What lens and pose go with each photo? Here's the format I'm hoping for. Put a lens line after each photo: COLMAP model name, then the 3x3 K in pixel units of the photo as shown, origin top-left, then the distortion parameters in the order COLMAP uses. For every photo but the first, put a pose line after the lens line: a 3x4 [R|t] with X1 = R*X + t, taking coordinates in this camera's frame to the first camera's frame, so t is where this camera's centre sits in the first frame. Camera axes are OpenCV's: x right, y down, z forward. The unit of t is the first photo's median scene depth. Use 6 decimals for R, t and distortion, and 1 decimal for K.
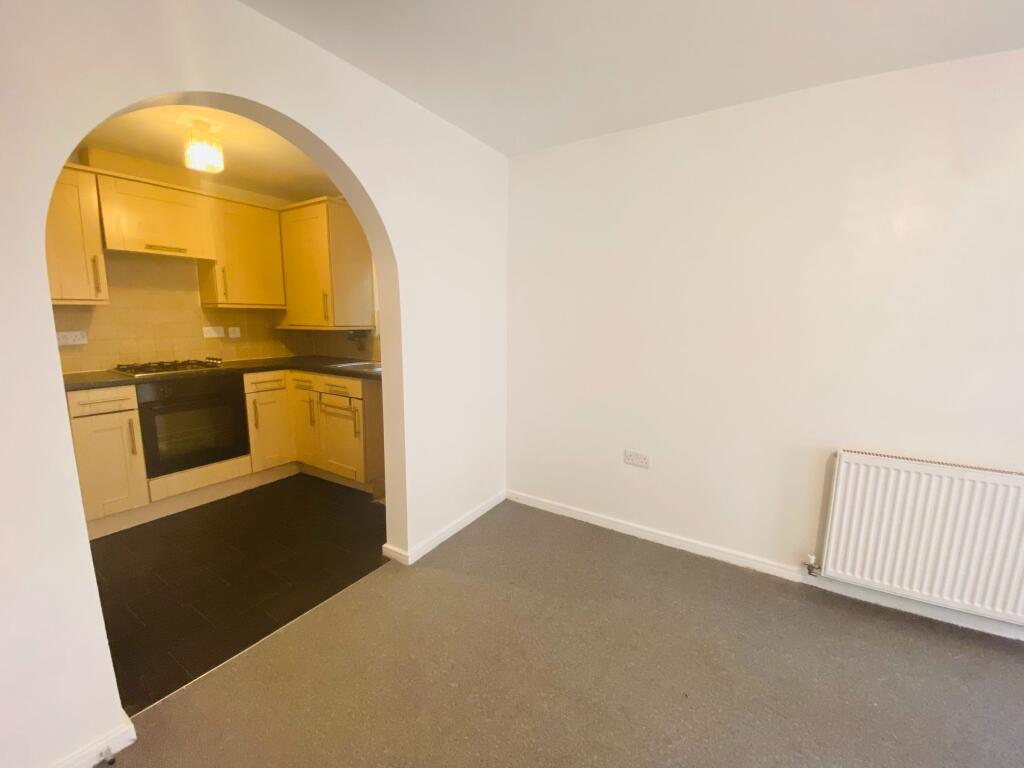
lens RADIAL K [[414.5, 0, 509.7], [0, 414.5, 380.3], [0, 0, 1]] dist [0.001785, -0.014130]
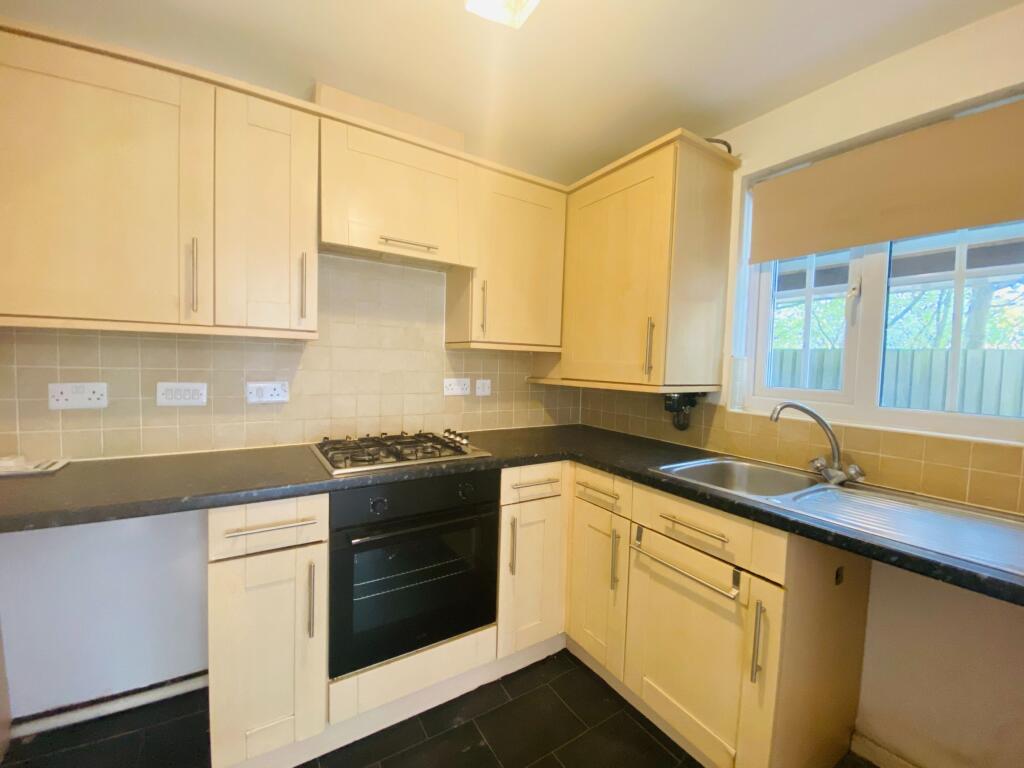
lens RADIAL K [[414.5, 0, 509.7], [0, 414.5, 380.3], [0, 0, 1]] dist [0.001785, -0.014130]
pose [[0.900286, 0.036215, -0.433790, -0.393429], [-0.085815, 0.991742, -0.095305, -0.077628], [0.426756, 0.123028, 0.895959, 0.493887]]
